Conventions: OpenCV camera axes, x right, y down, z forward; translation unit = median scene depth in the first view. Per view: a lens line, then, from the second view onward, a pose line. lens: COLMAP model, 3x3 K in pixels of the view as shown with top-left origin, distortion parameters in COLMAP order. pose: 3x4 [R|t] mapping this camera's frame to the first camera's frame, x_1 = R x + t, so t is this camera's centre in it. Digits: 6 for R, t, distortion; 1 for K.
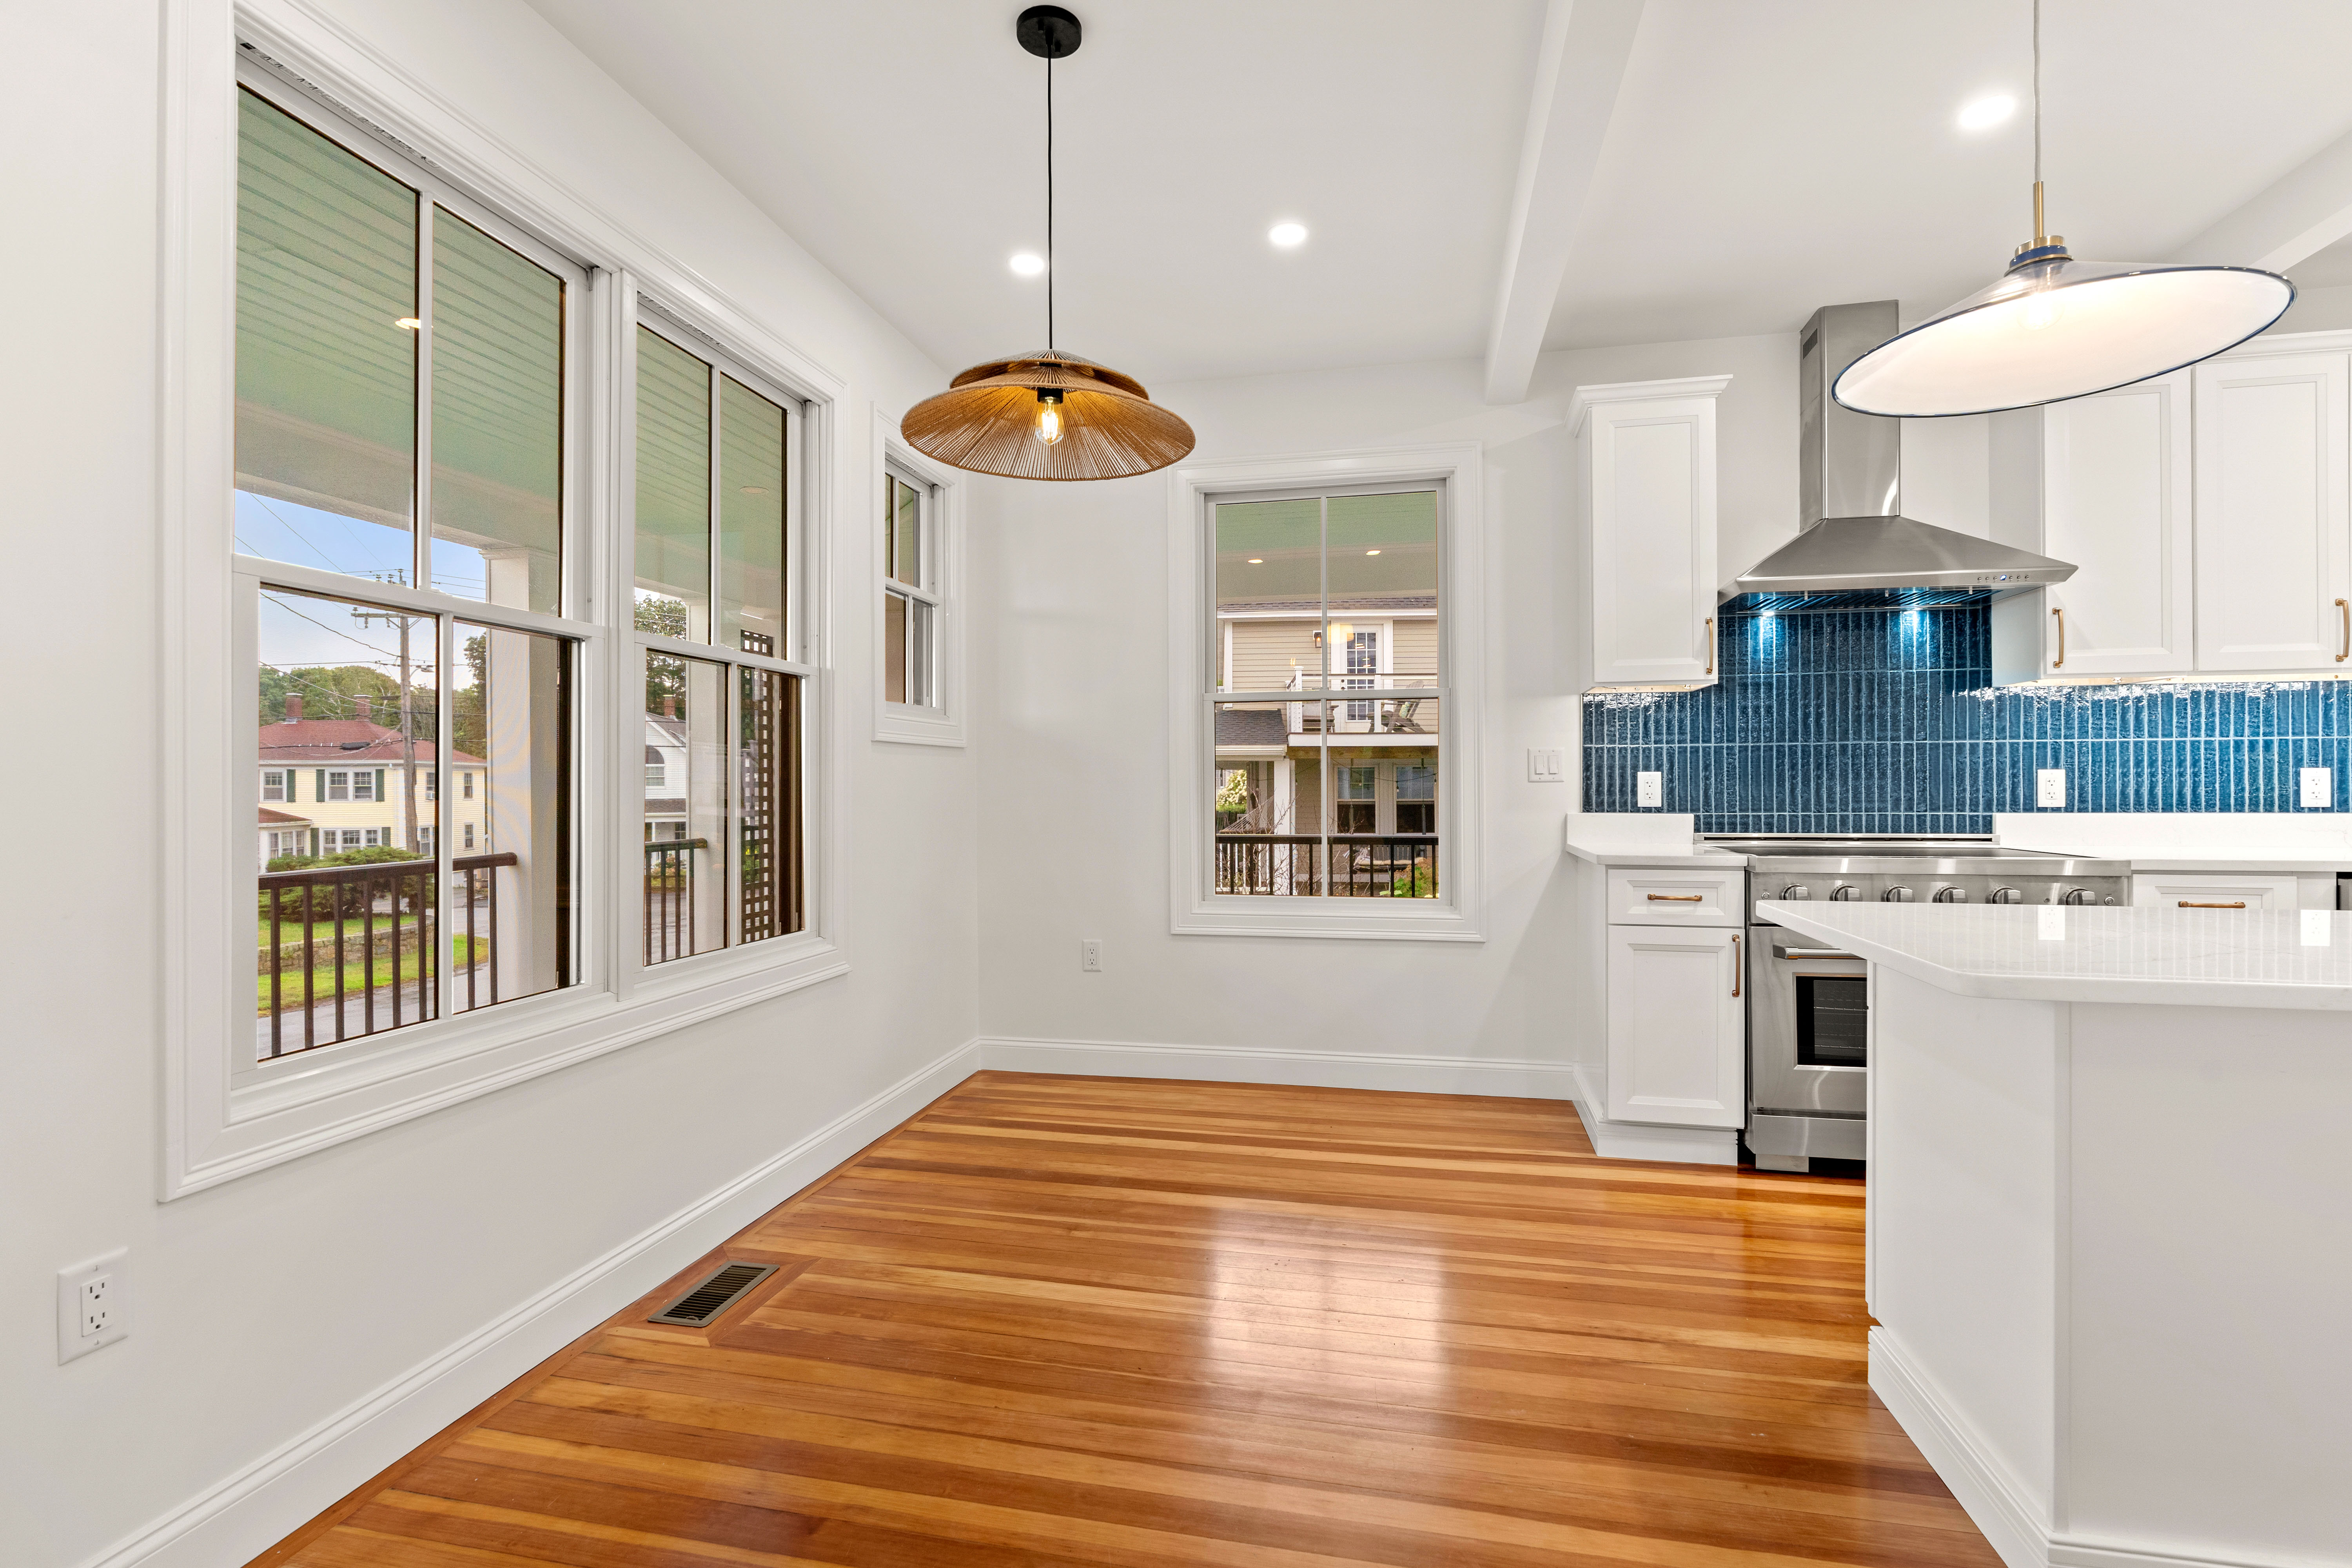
lens RADIAL K [[1074.3, 0, 1183.7], [0, 1074.3, 784.9], [0, 0, 1]] dist [-0.013186, 0.005730]
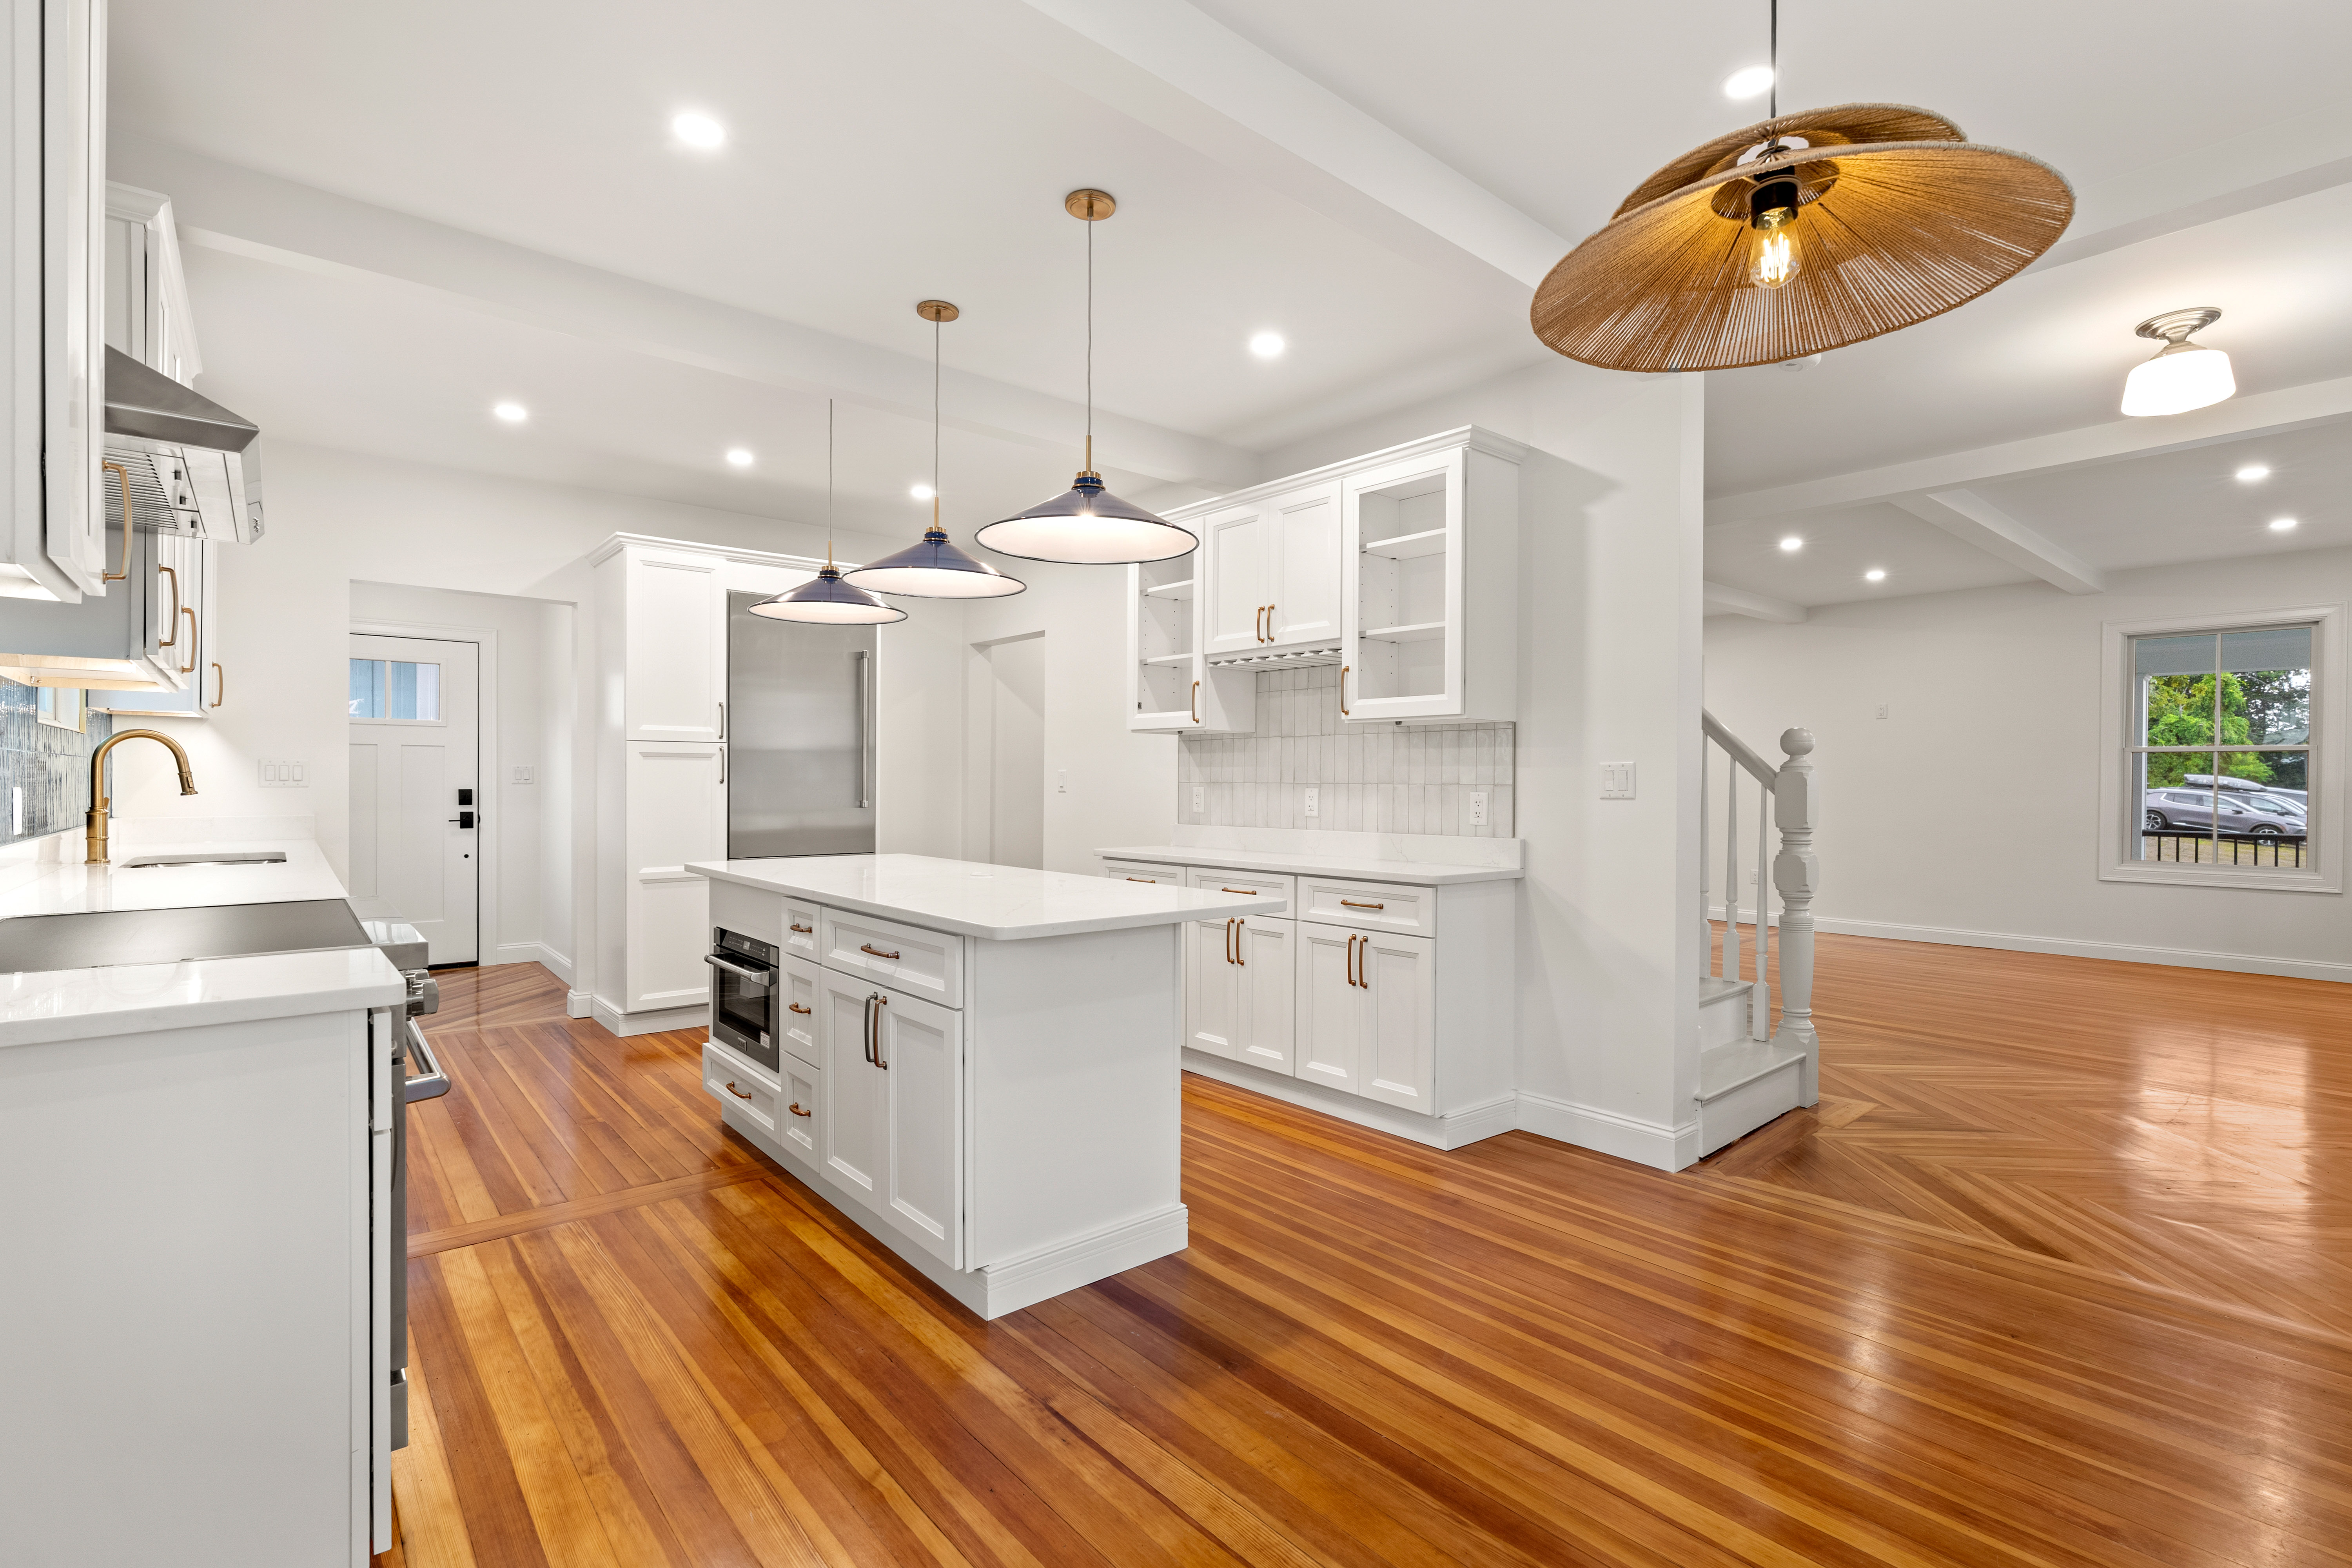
lens RADIAL K [[1074.3, 0, 1183.7], [0, 1074.3, 784.9], [0, 0, 1]] dist [-0.013186, 0.005730]
pose [[-0.793844, -0.001641, 0.608119, -0.145237], [-0.001627, 0.999999, 0.000575, -0.018309], [-0.608119, -0.000533, -0.793845, 1.071773]]
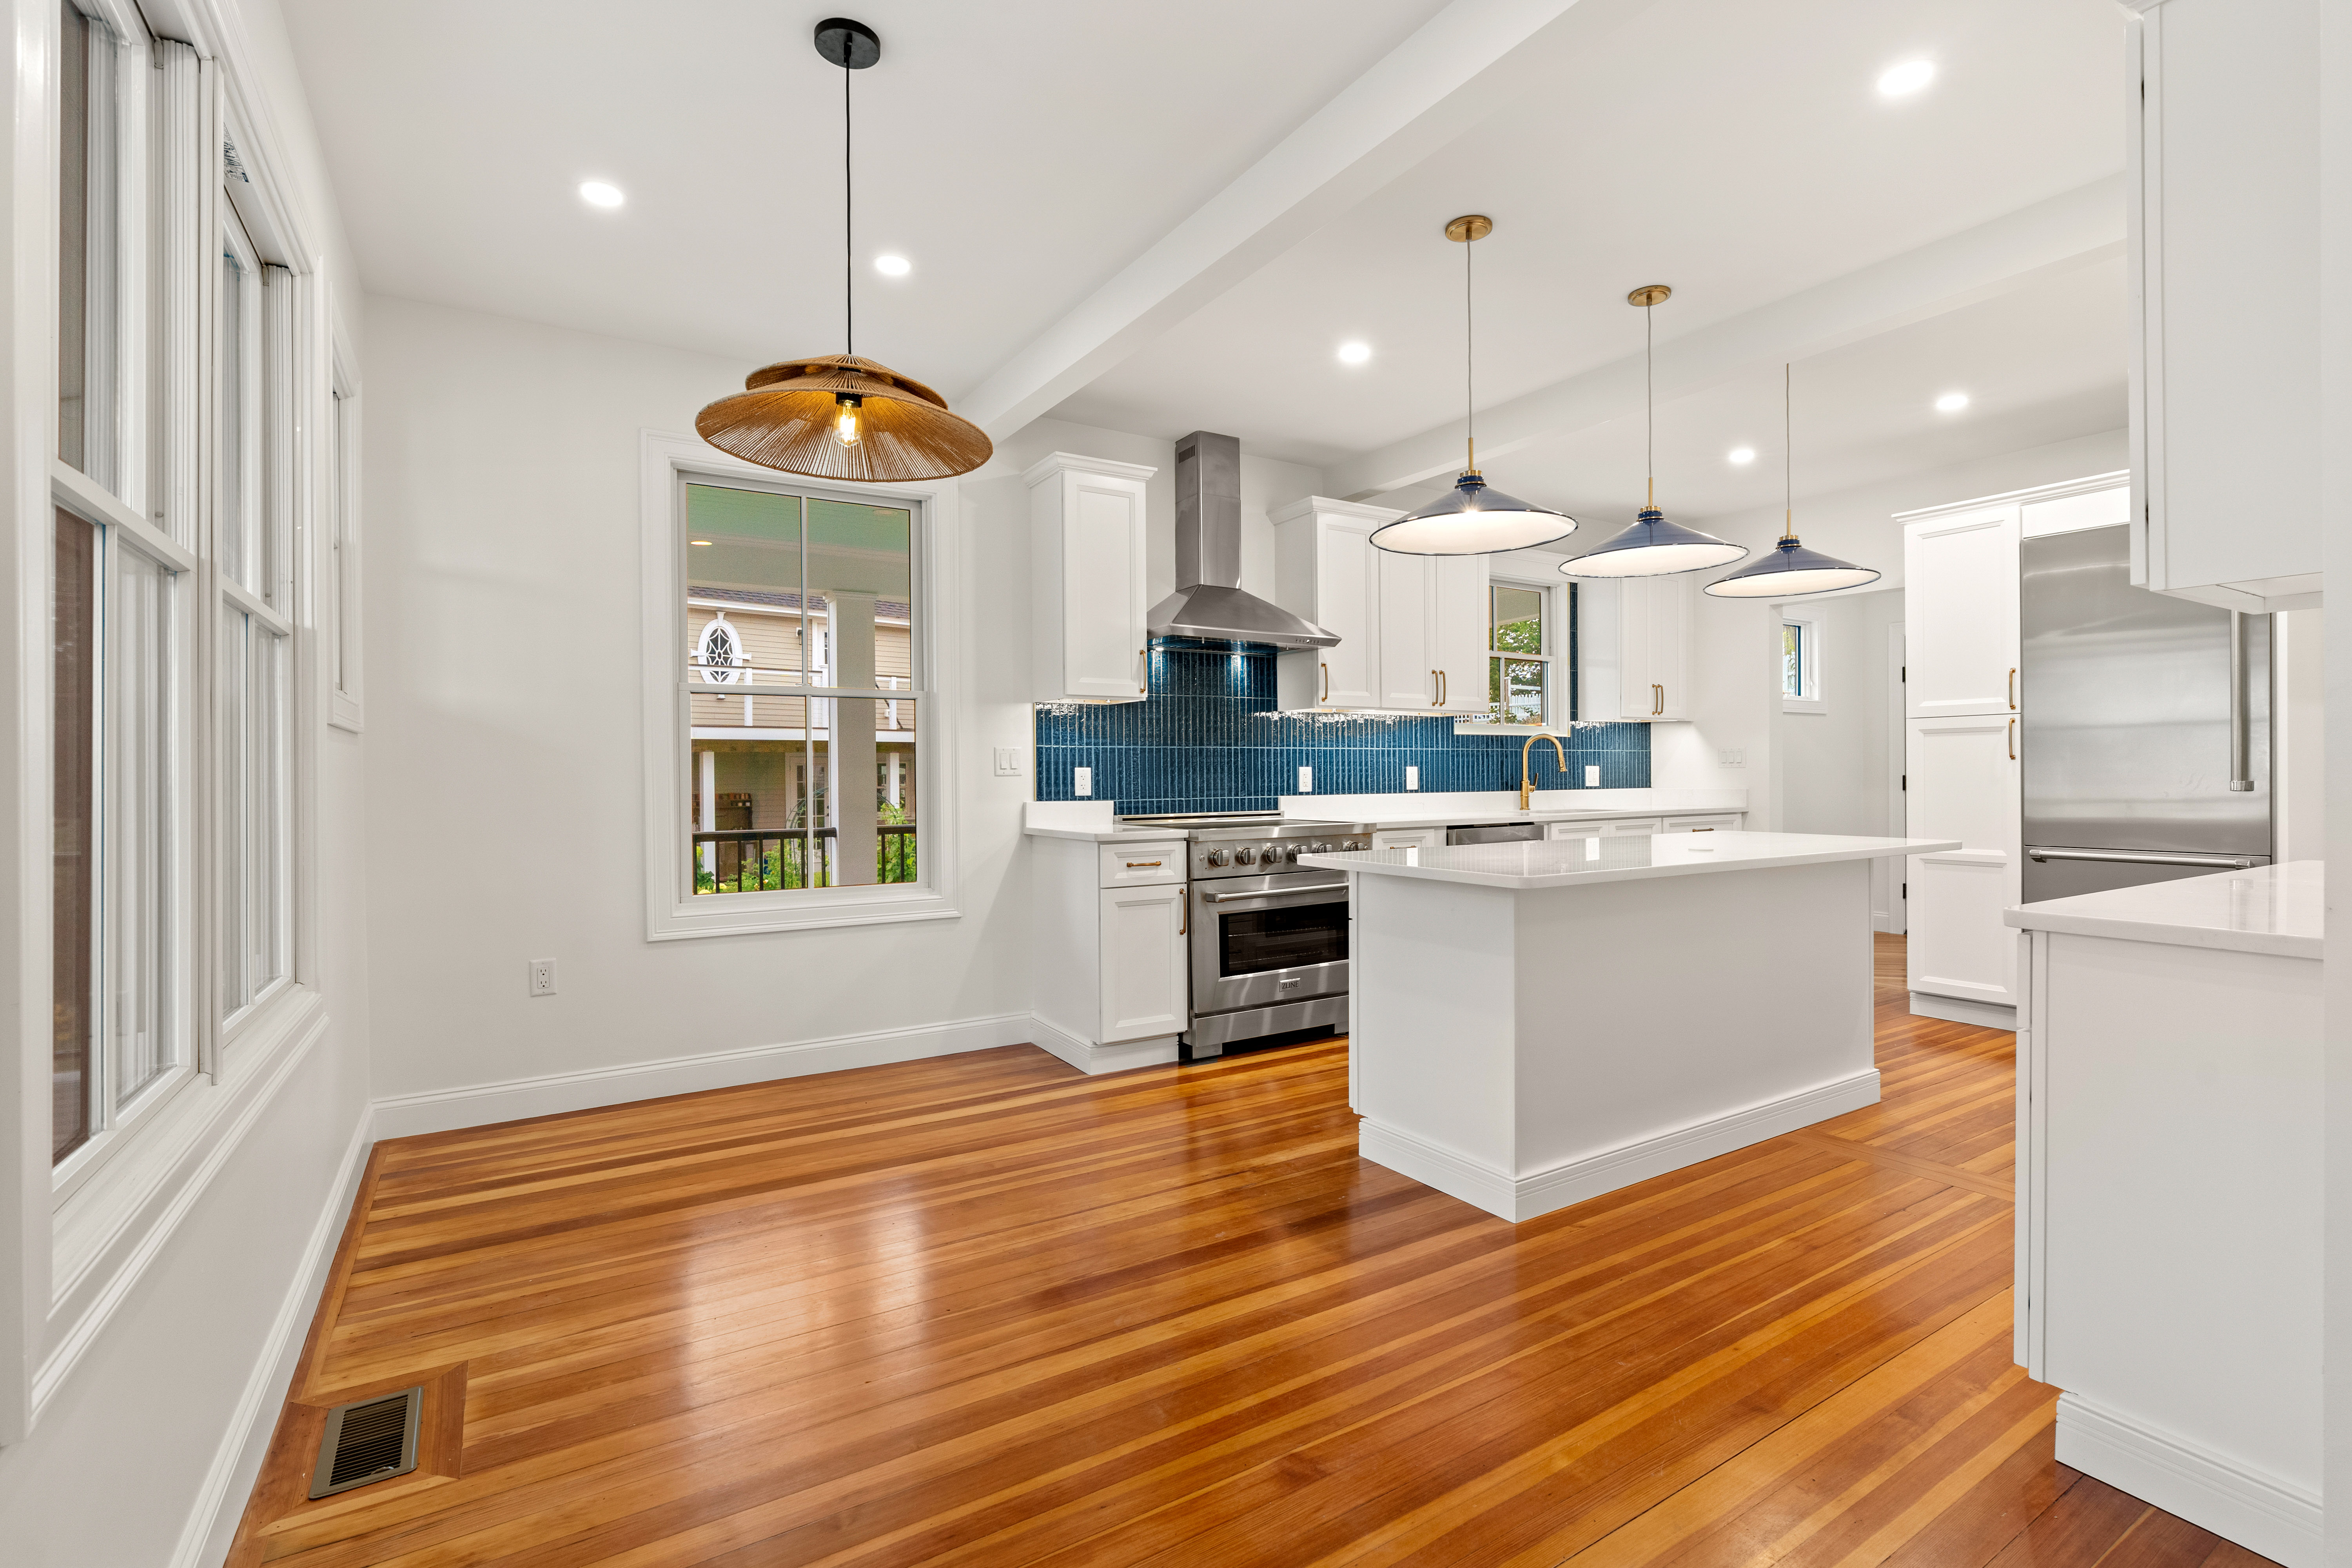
lens RADIAL K [[1069.7, 0, 1182.7], [0, 1069.7, 779.9], [0, 0, 1]] dist [-0.005441, -0.000400]
pose [[0.715954, -0.004281, 0.698134, -0.384740], [0.003997, 0.999990, 0.002033, 0.000009], [-0.698136, 0.001334, 0.715964, 0.028951]]
